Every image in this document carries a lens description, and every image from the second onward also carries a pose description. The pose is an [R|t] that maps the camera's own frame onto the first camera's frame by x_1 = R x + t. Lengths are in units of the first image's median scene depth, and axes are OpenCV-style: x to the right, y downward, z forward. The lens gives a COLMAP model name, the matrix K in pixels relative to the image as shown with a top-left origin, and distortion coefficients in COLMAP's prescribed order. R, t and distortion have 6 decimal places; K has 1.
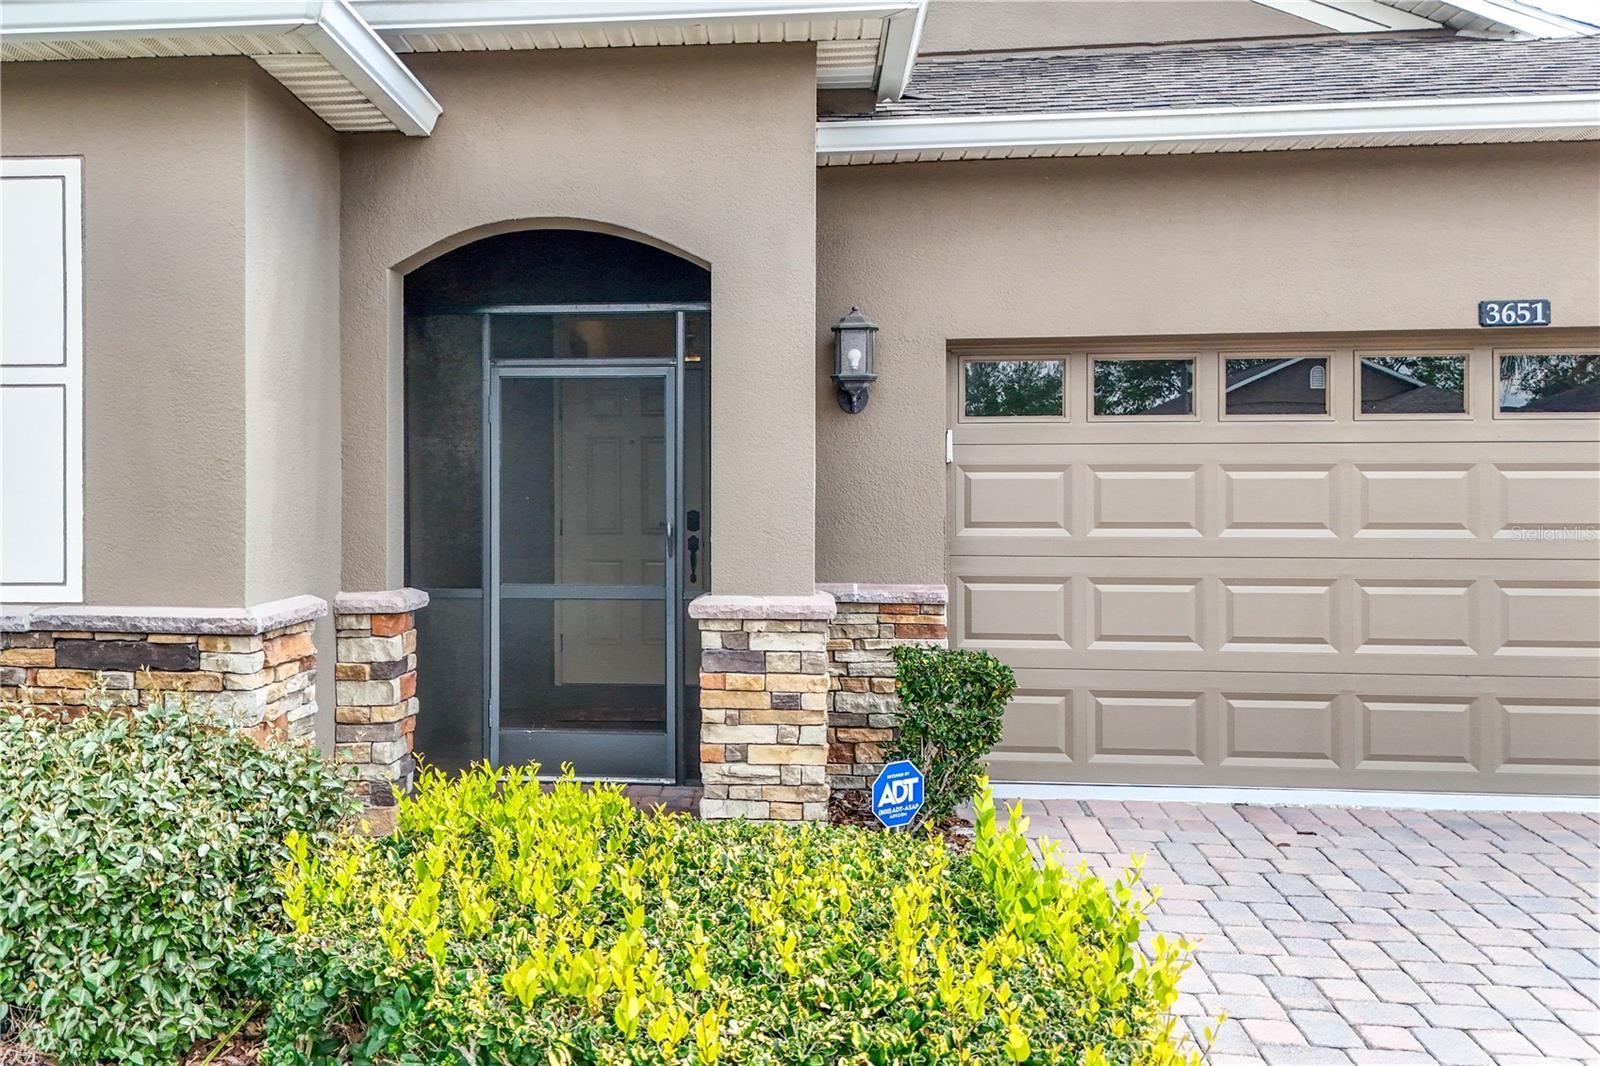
lens RADIAL K [[1953.3, 0, 726.7], [0, 1953.3, 485.1], [0, 0, 1]] dist [0.016810, -0.001303]
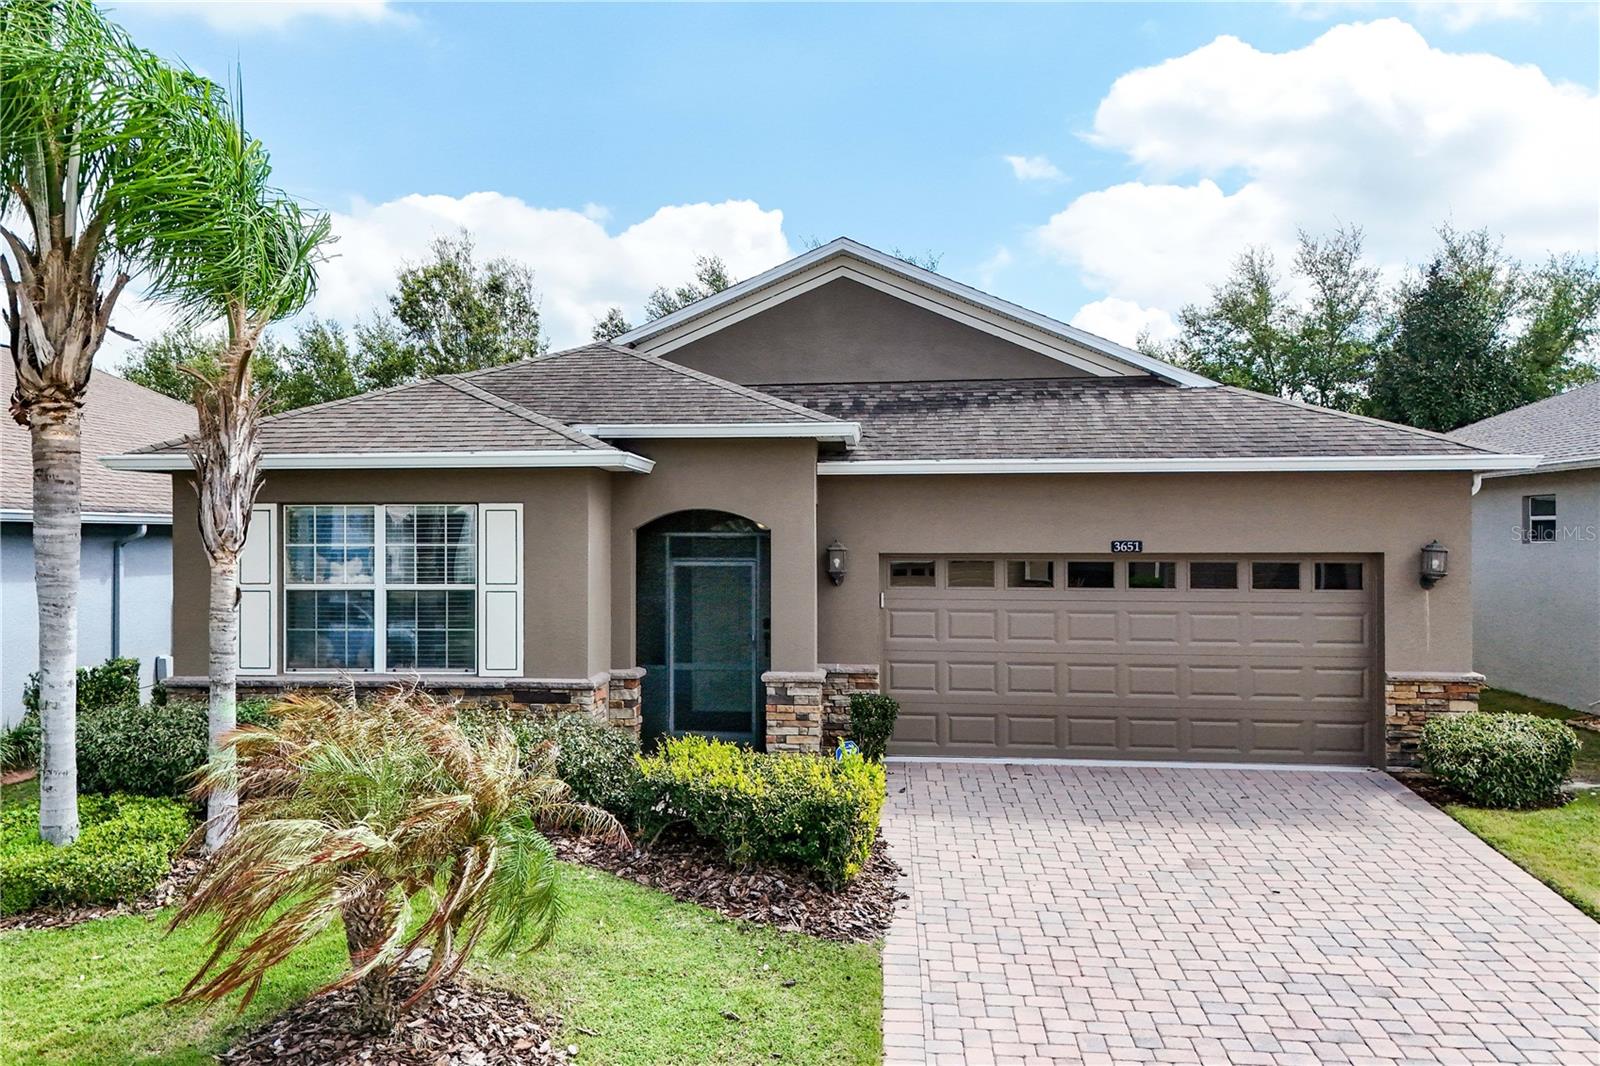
lens RADIAL K [[1929.4, 0, 800.0], [0, 1929.4, 533.0], [0, 0, 1]] dist [0.048525, 0.045709]
pose [[0.999974, 0.001244, -0.007097, 0.042459], [-0.001202, 0.999982, 0.005915, -0.121071], [0.007104, -0.005906, 0.999957, -1.285897]]
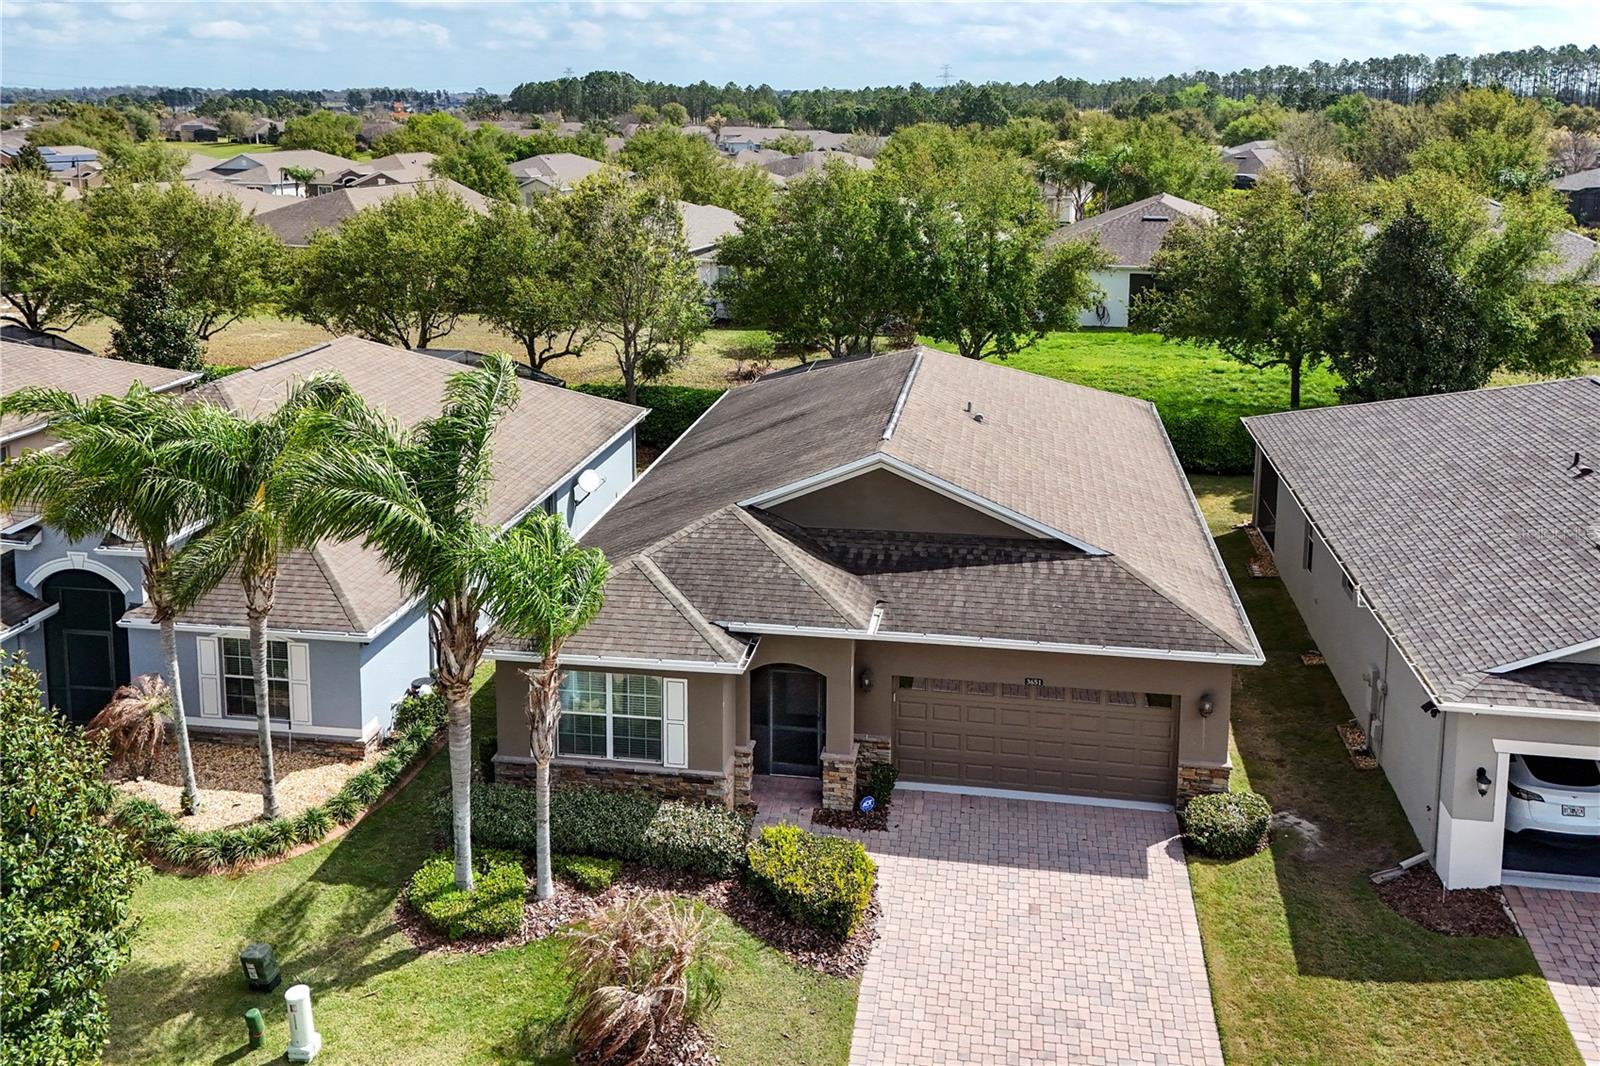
lens RADIAL K [[1929.4, 0, 800.0], [0, 1929.4, 533.0], [0, 0, 1]] dist [0.048525, 0.045709]
pose [[0.997079, 0.024161, -0.072454, 0.218848], [-0.007308, 0.974474, 0.224382, -1.294160], [0.076026, -0.223197, 0.971804, -2.828089]]
